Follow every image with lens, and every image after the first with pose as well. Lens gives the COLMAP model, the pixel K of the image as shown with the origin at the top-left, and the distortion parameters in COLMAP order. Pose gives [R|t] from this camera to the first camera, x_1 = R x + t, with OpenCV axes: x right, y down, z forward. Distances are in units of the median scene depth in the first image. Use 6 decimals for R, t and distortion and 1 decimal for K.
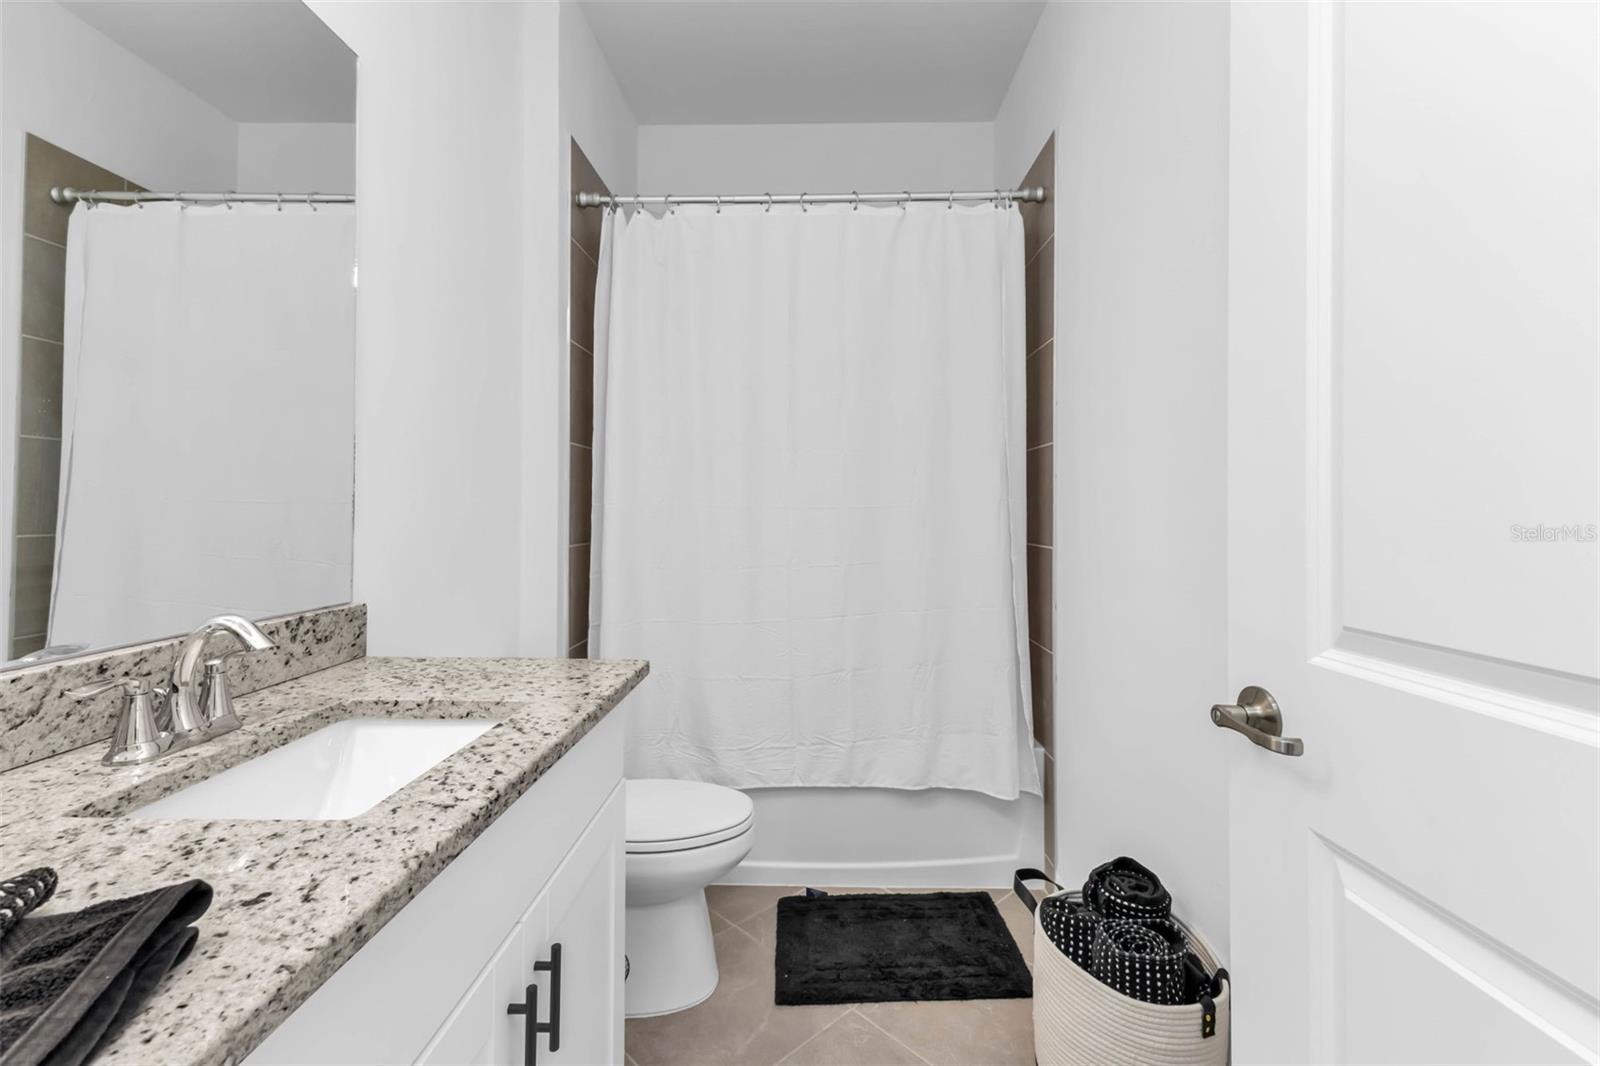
lens RADIAL K [[698.1, 0, 802.1], [0, 698.1, 524.1], [0, 0, 1]] dist [0.008543, -0.000550]
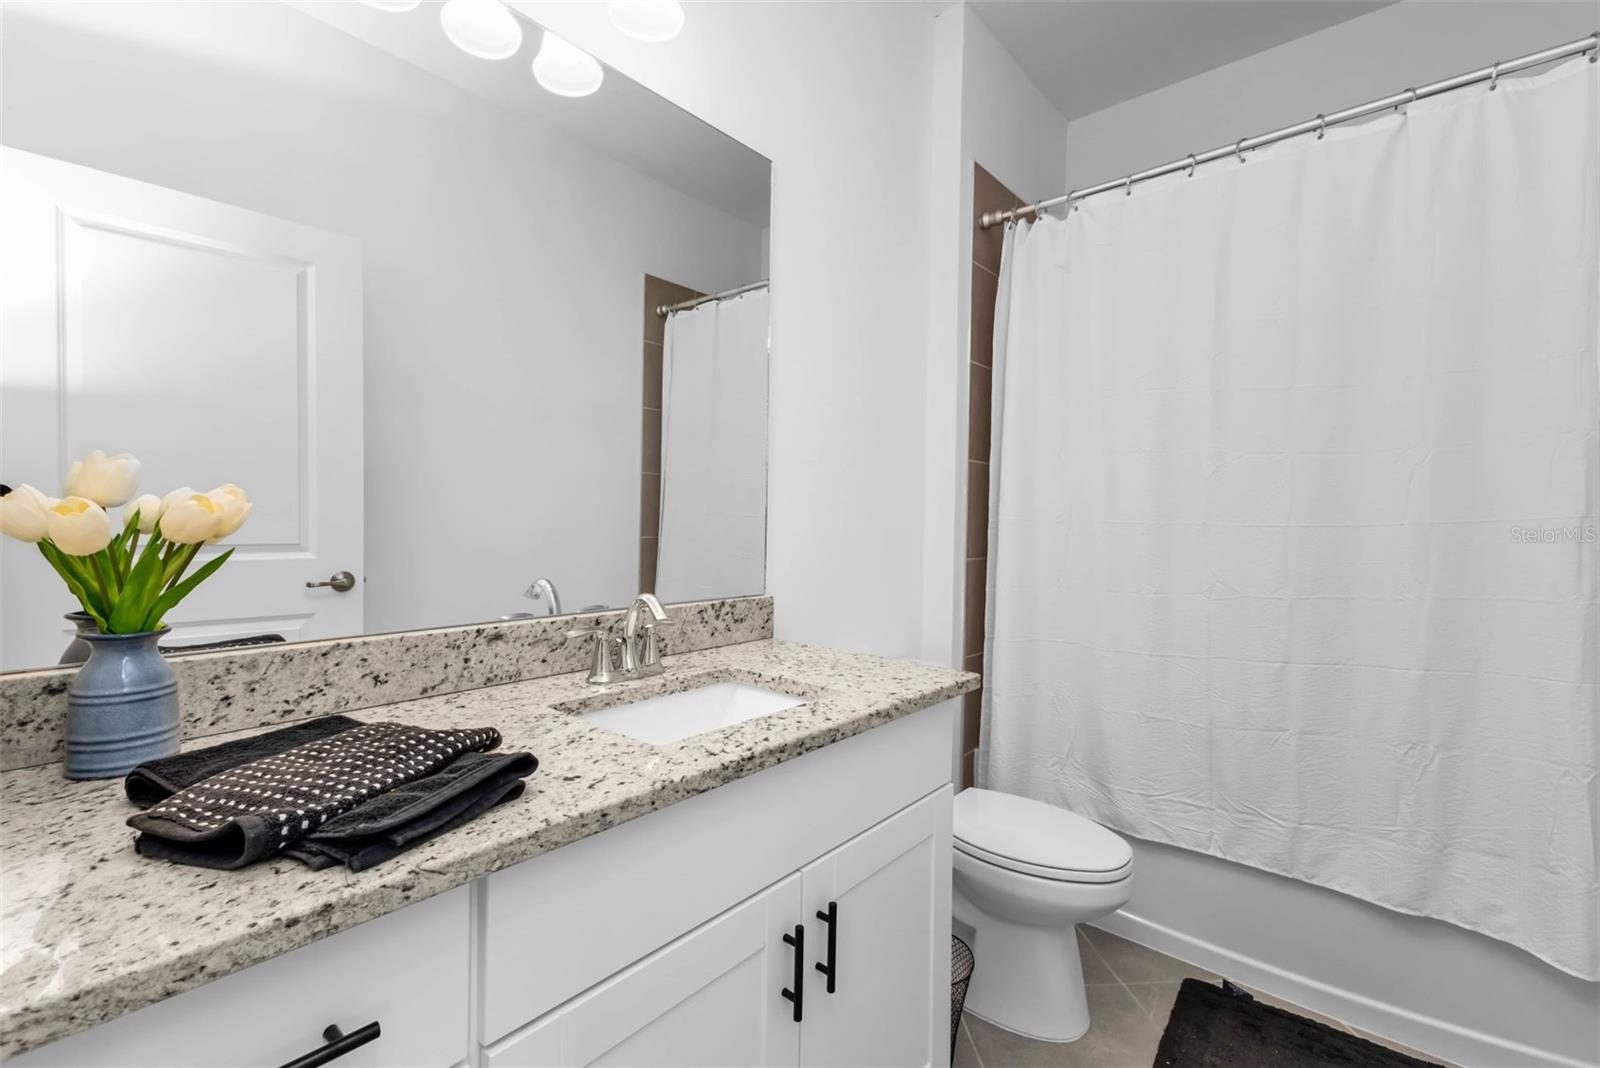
lens RADIAL K [[690.0, 0, 796.8], [0, 690.0, 554.7], [0, 0, 1]] dist [0.014600, -0.004801]
pose [[0.772086, 0.041286, -0.634176, 0.235405], [-0.026203, 0.999107, 0.033143, -0.005536], [0.634978, -0.008972, 0.772478, 0.069375]]
